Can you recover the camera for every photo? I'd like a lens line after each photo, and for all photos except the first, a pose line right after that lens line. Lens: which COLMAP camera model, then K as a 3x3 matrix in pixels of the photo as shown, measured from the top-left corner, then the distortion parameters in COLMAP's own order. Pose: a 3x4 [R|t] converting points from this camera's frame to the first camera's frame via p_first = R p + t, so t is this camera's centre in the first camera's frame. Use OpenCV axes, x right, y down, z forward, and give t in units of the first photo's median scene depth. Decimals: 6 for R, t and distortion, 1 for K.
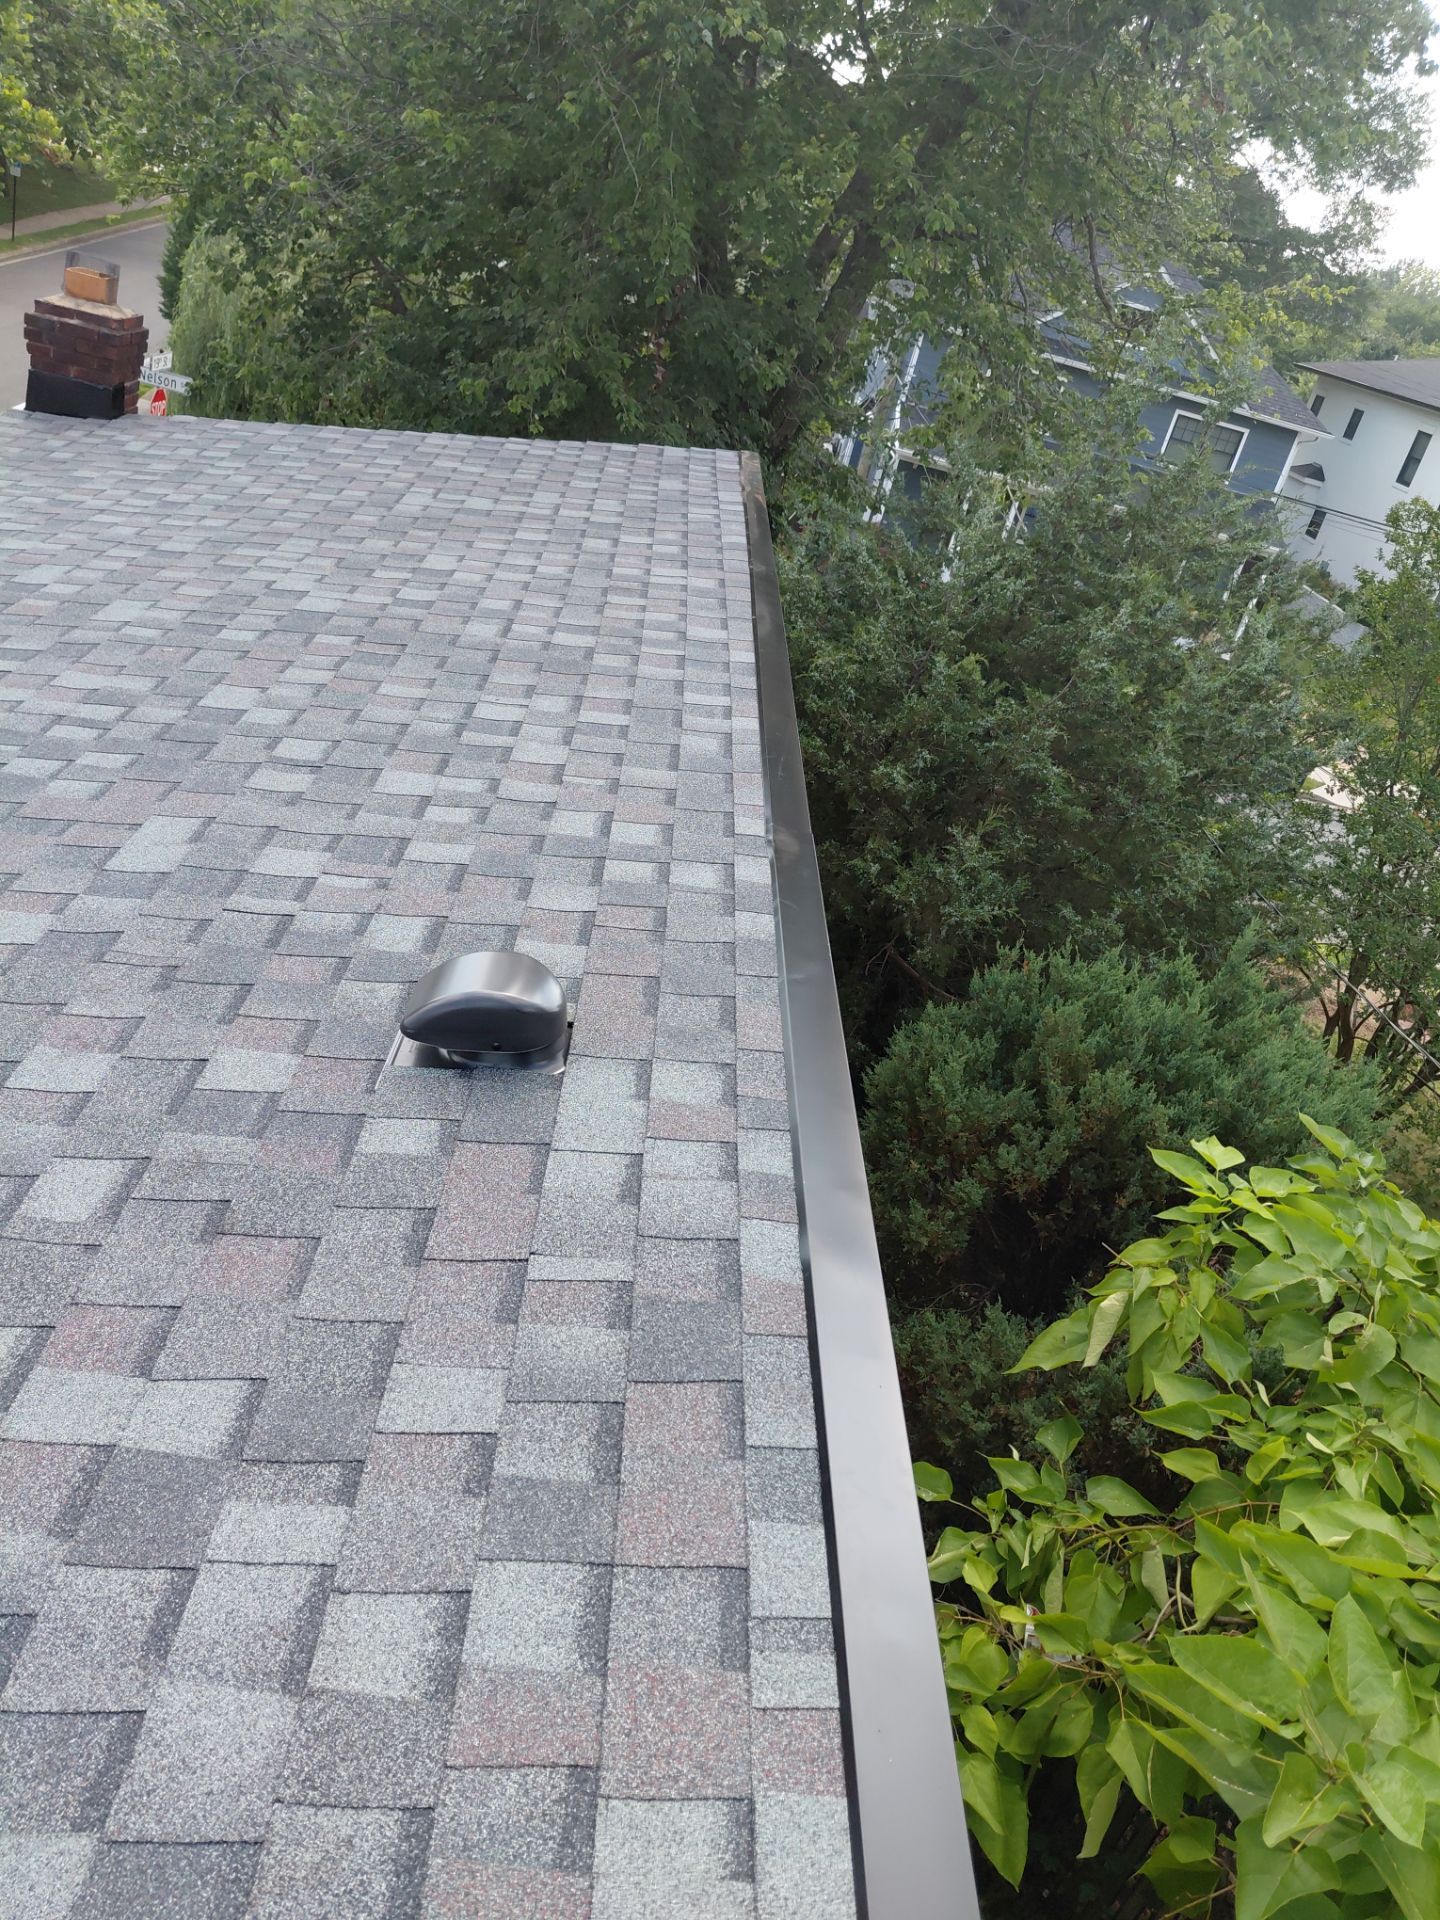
lens RADIAL K [[1472.0, 0, 733.4], [0, 1472.0, 962.4], [0, 0, 1]] dist [0.018134, -0.025037]
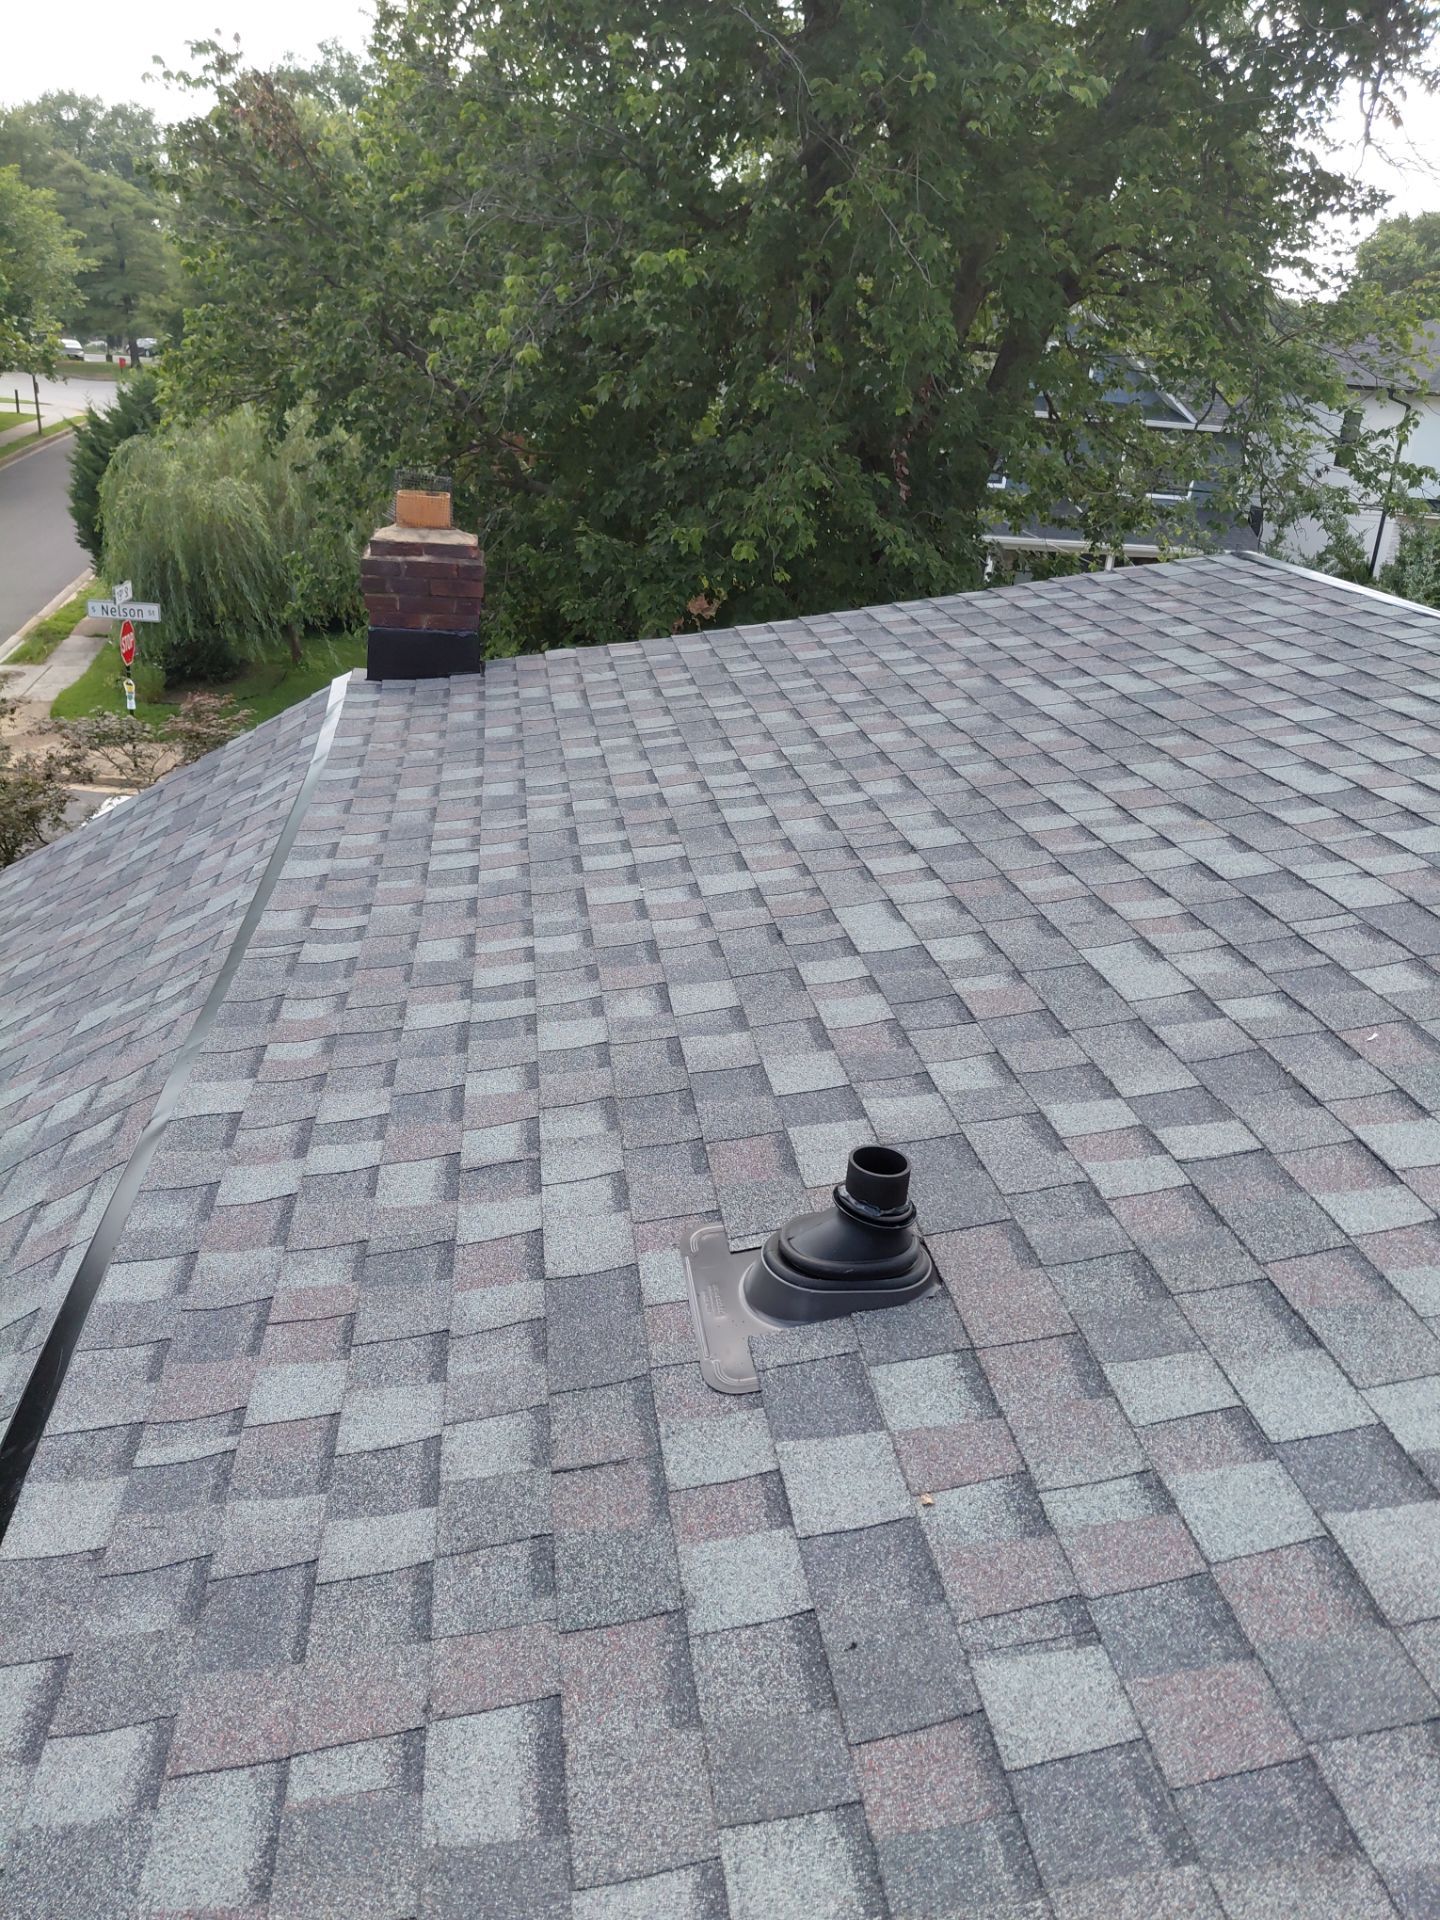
lens RADIAL K [[1472.0, 0, 729.4], [0, 1472.0, 972.2], [0, 0, 1]] dist [0.018134, -0.025037]
pose [[0.976840, -0.209182, 0.045027, -0.413970], [0.211447, 0.975932, -0.053357, -0.163961], [-0.032782, 0.061642, 0.997560, 0.259738]]
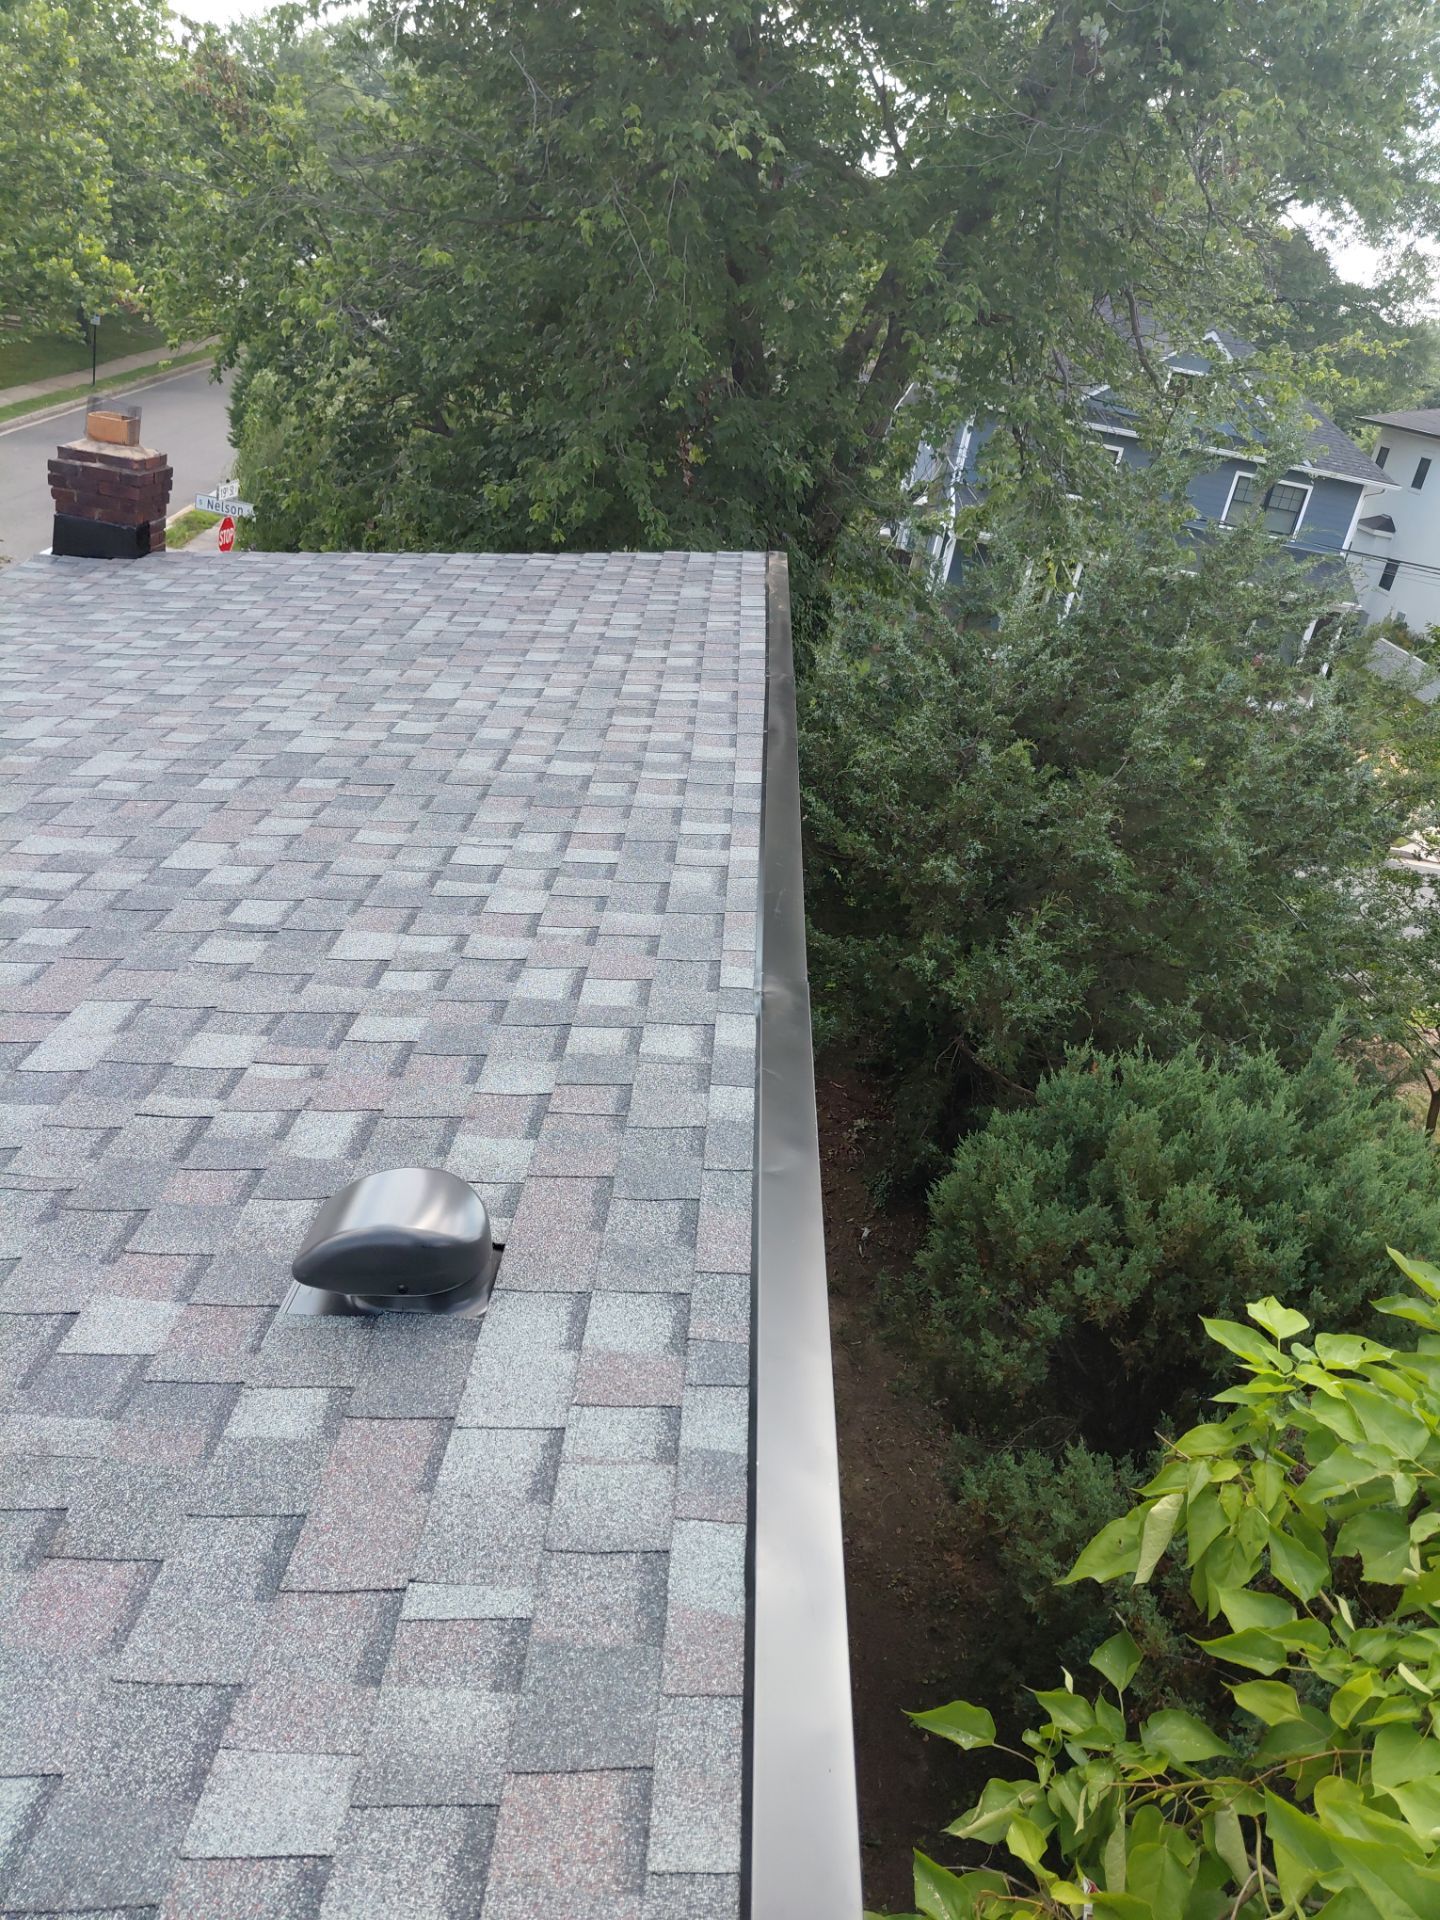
lens RADIAL K [[1472.0, 0, 726.4], [0, 1472.0, 956.7], [0, 0, 1]] dist [0.018134, -0.025037]
pose [[0.996990, -0.046377, -0.062125, 0.029799], [0.042646, 0.997282, -0.060090, -0.025645], [0.064743, 0.057260, 0.996258, 0.051290]]
